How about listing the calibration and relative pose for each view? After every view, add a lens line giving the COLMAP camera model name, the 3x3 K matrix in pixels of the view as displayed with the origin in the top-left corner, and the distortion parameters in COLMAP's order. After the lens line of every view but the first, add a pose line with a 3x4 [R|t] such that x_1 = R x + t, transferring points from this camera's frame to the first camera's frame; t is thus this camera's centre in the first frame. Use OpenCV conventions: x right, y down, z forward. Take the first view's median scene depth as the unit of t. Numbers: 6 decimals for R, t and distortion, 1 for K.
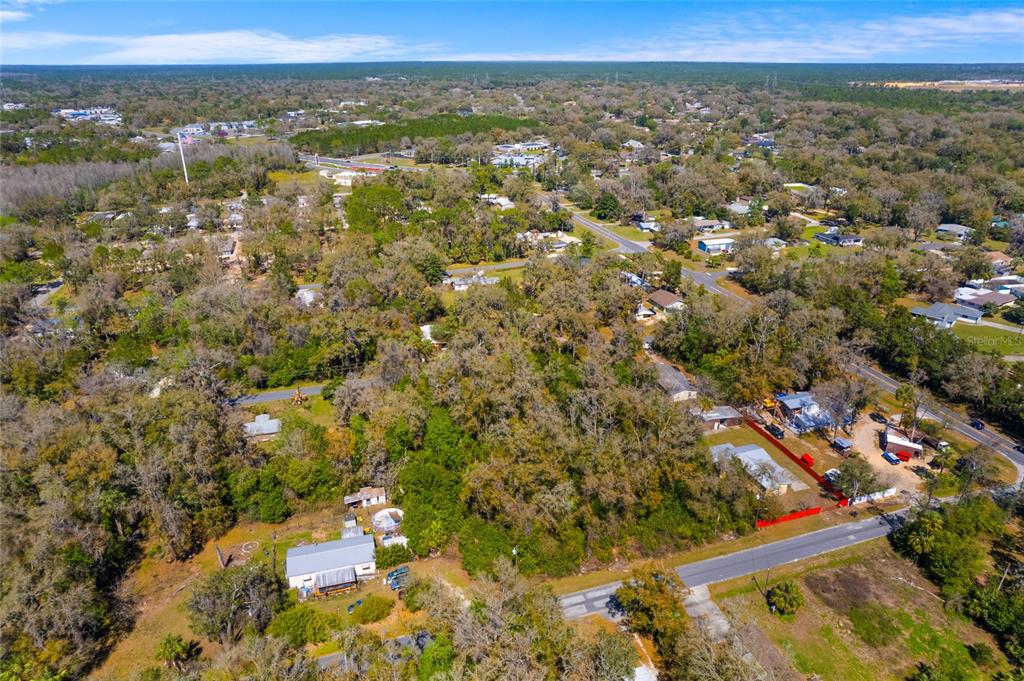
lens RADIAL K [[659.0, 0, 518.2], [0, 659.0, 338.7], [0, 0, 1]] dist [-0.084010, 0.074411]
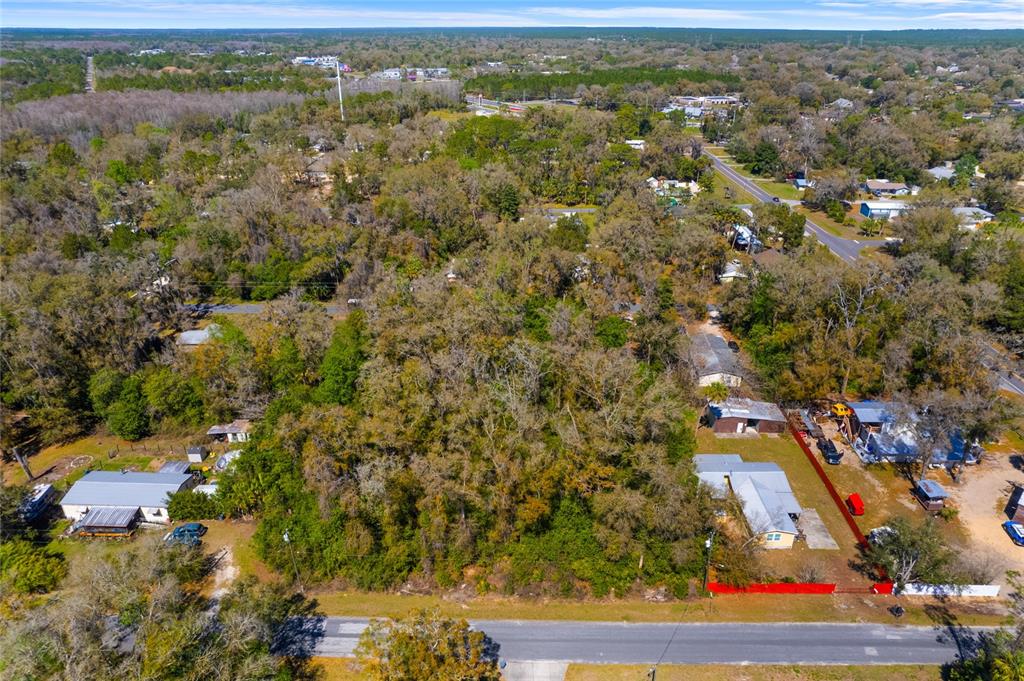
lens RADIAL K [[670.7, 0, 517.5], [0, 670.7, 337.6], [0, 0, 1]] dist [-0.090392, 0.083113]
pose [[0.948152, 0.141115, -0.284770, 0.258419], [-0.130352, 0.989856, 0.056503, 0.031443], [0.289854, -0.016453, 0.956929, 0.269461]]
